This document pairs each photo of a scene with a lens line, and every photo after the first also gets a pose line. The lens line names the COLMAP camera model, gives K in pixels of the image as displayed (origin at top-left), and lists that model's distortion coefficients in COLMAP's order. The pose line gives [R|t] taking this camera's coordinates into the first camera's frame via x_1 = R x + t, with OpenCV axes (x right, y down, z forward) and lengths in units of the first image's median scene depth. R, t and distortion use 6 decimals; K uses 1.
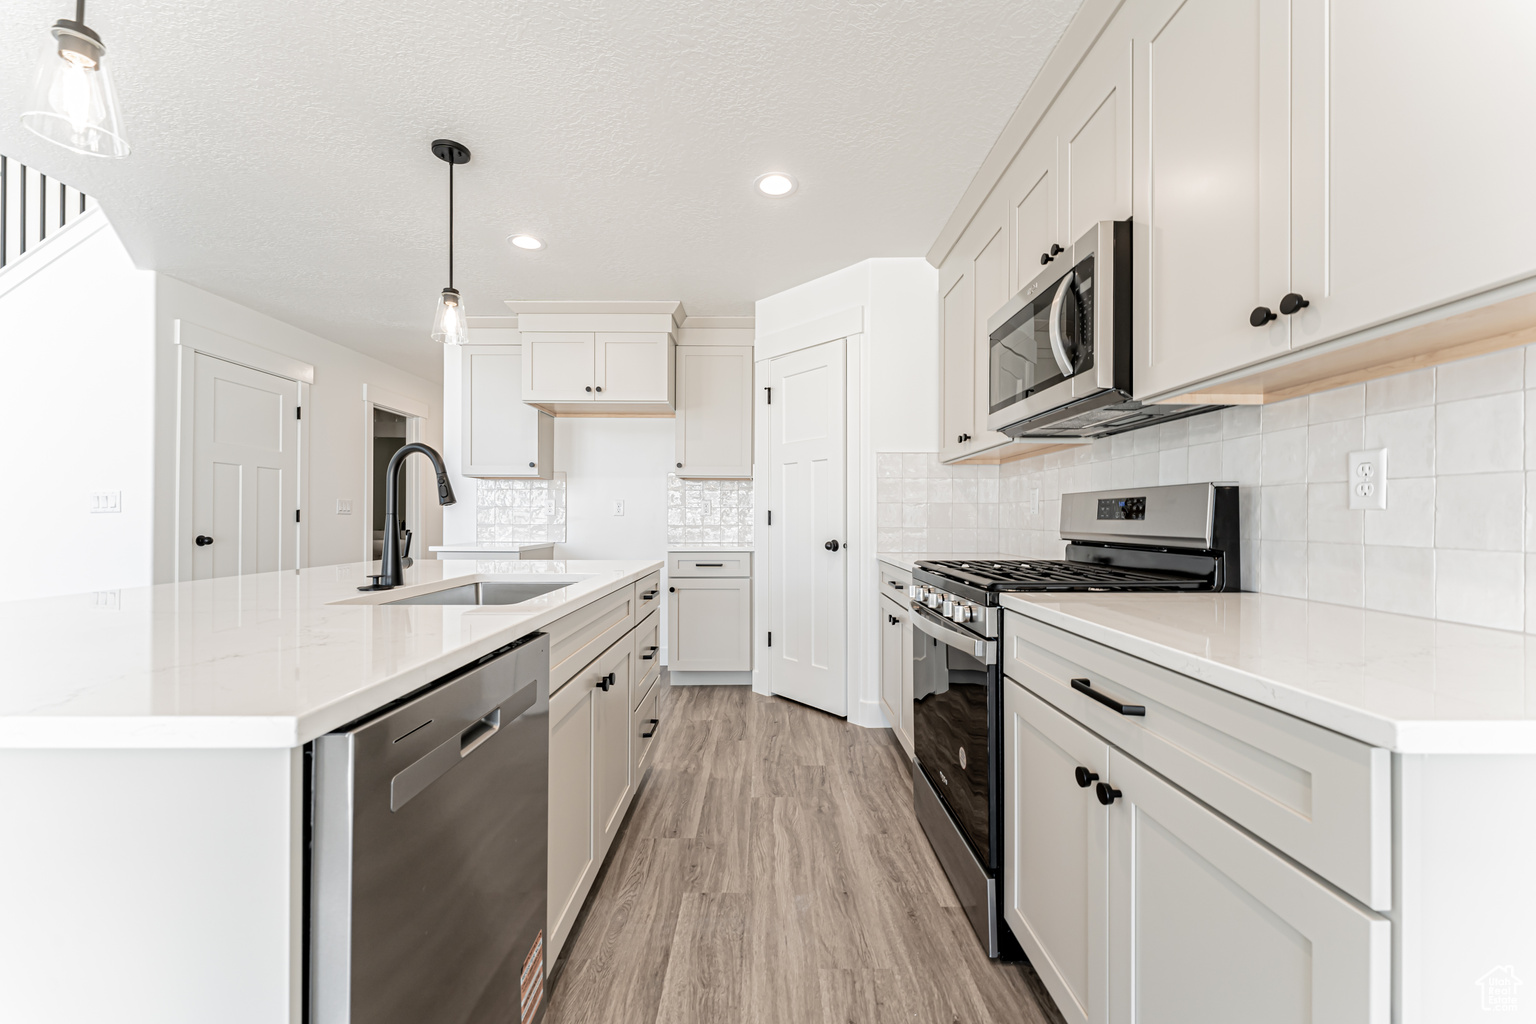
lens RADIAL K [[621.7, 0, 754.7], [0, 621.7, 511.0], [0, 0, 1]] dist [-0.000621, -0.001386]
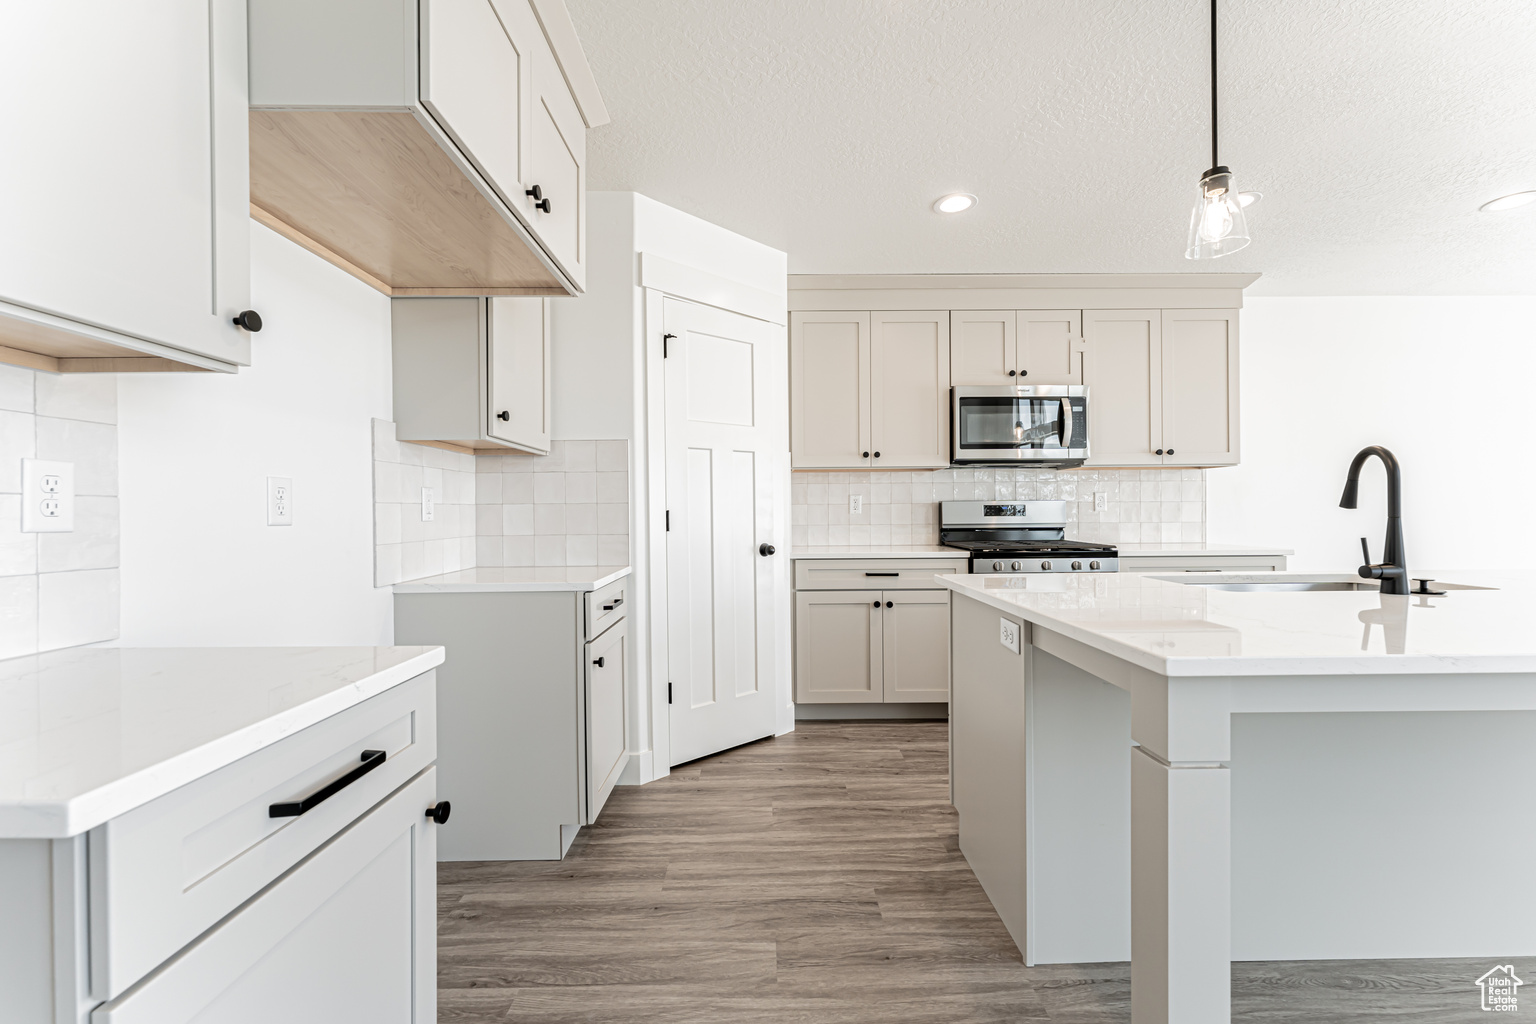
lens RADIAL K [[621.7, 0, 783.0], [0, 621.7, 510.8], [0, 0, 1]] dist [-0.000621, -0.001386]
pose [[-0.038750, -0.006010, 0.999231, -0.834348], [-0.004025, 0.999975, 0.005859, -0.006639], [-0.999241, -0.003795, -0.038773, 1.096051]]
